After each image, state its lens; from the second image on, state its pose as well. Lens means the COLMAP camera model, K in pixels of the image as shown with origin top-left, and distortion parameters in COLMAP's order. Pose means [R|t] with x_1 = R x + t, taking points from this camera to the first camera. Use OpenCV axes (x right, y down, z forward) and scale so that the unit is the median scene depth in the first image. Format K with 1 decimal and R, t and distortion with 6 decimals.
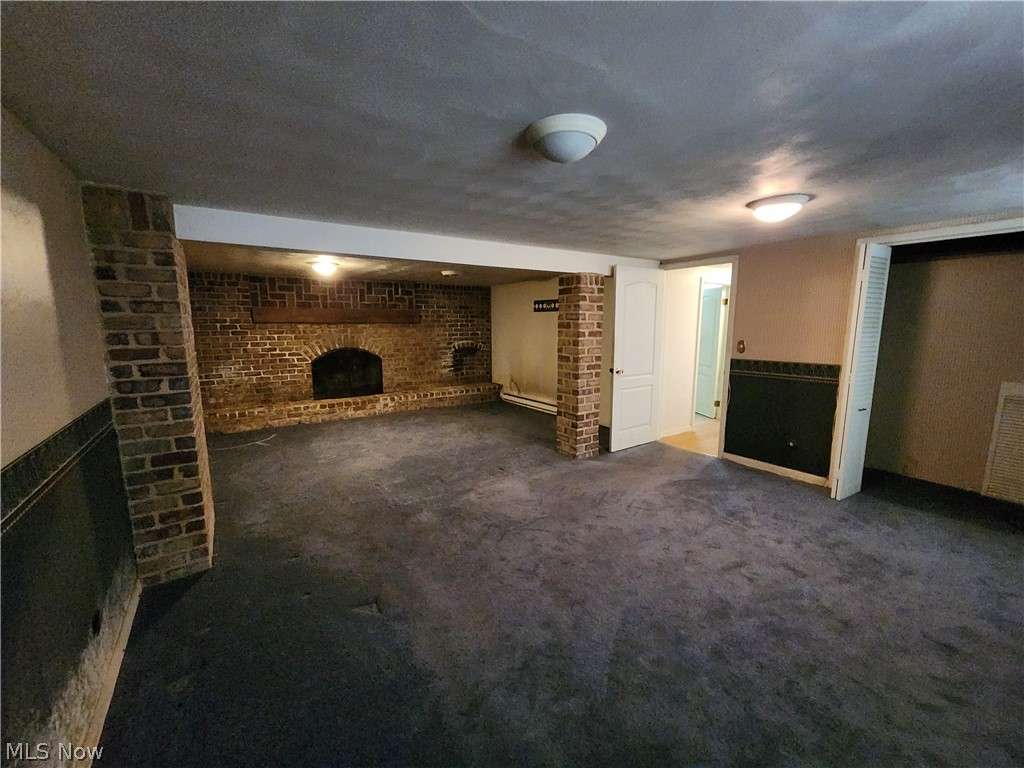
lens RADIAL K [[421.6, 0, 512.0], [0, 421.6, 384.0], [0, 0, 1]] dist [-0.001753, -0.000130]
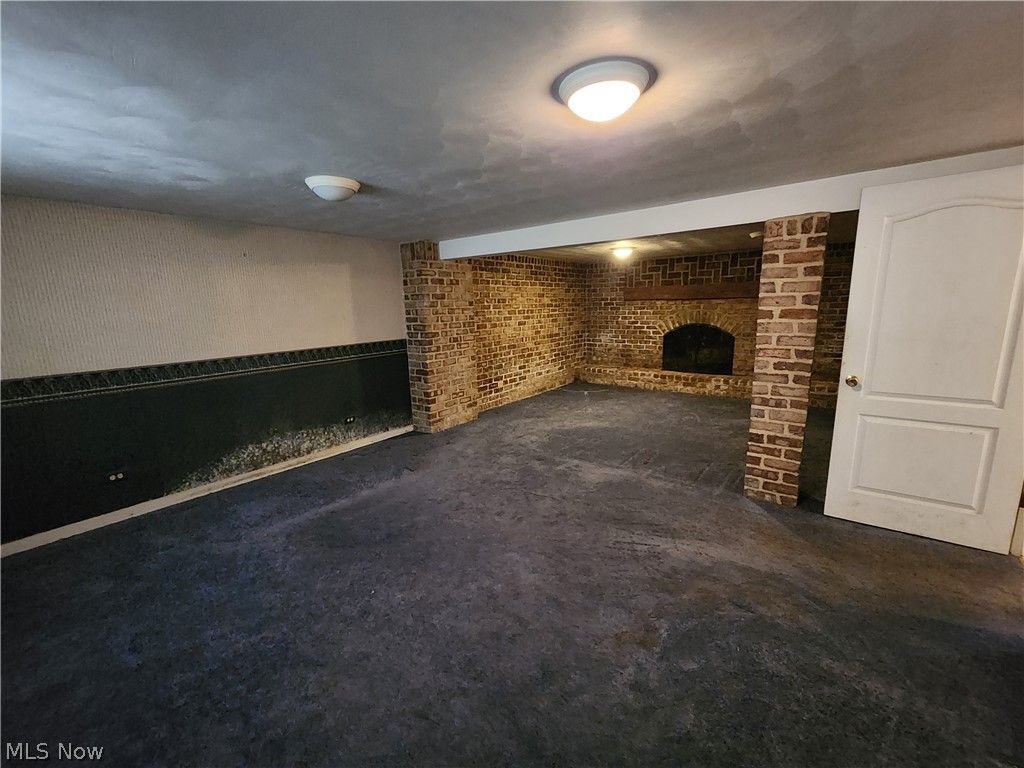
lens RADIAL K [[421.6, 0, 512.0], [0, 421.6, 384.0], [0, 0, 1]] dist [-0.001753, -0.000130]
pose [[0.312038, 0.172088, -0.934354, 0.628772], [-0.114576, 0.983097, 0.142801, -0.054400], [0.943135, 0.062495, 0.326481, 0.383620]]
